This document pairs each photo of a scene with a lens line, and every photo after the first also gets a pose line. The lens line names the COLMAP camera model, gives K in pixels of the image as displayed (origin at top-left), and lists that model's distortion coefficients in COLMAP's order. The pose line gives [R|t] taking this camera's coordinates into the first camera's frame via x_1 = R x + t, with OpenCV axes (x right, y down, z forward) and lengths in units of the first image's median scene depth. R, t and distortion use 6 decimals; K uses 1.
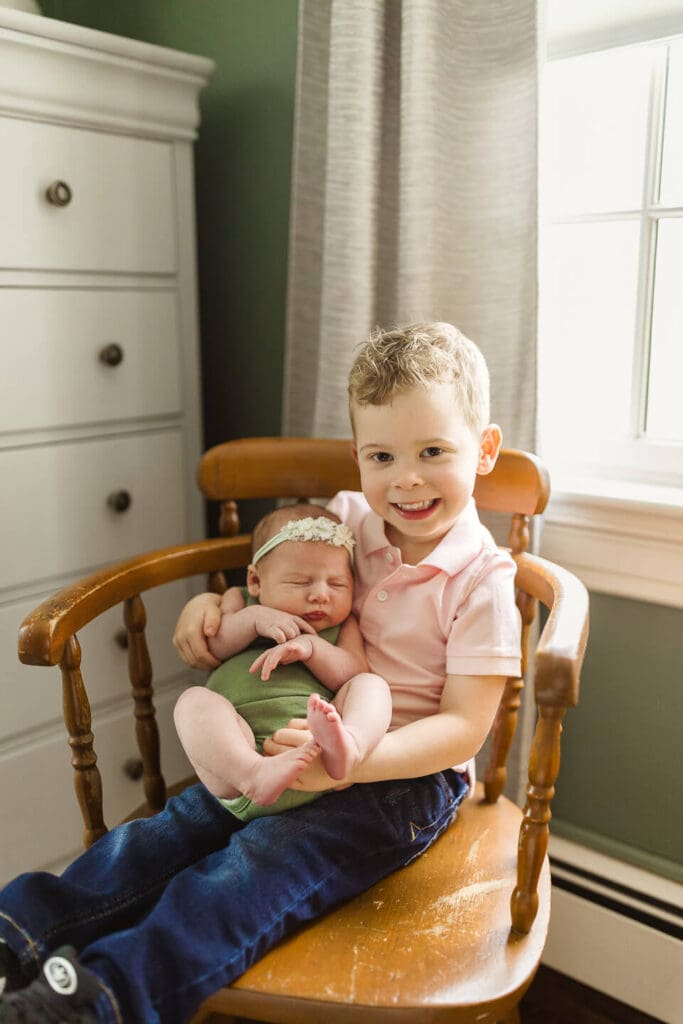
lens RADIAL K [[967.0, 0, 341.5], [0, 967.0, 512.0], [0, 0, 1]] dist [0.001381, 0.001987]
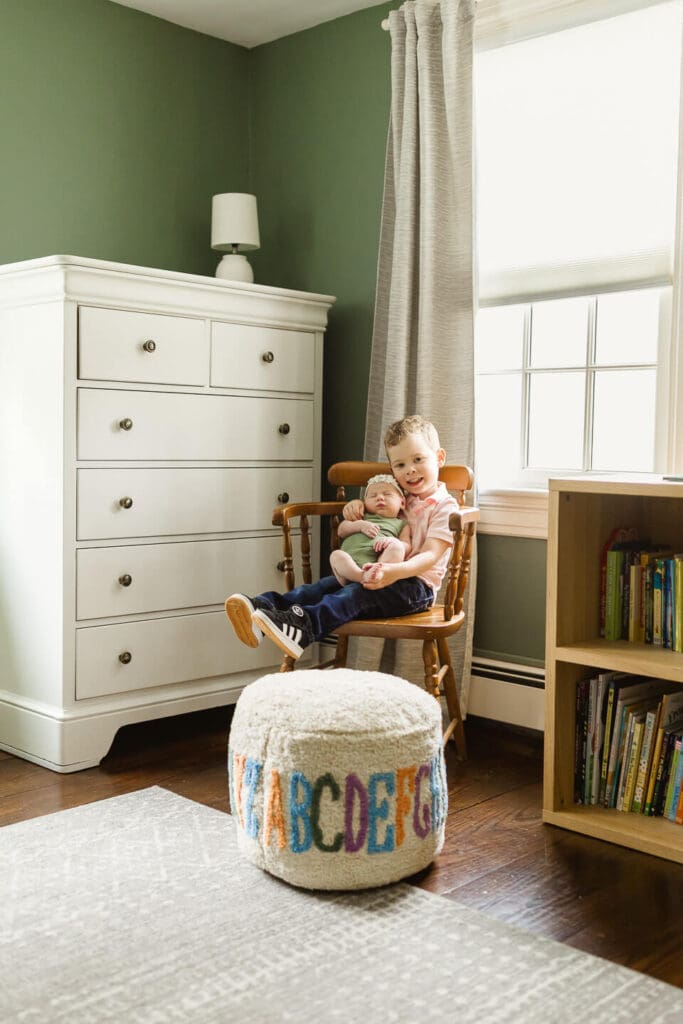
lens RADIAL K [[1115.1, 0, 341.5], [0, 1115.1, 512.0], [0, 0, 1]] dist [-0.001534, 0.000237]
pose [[0.998056, 0.024193, -0.057442, 0.038195], [-0.032255, 0.989071, -0.143870, 0.403527], [0.053334, 0.145443, 0.987928, -1.532090]]
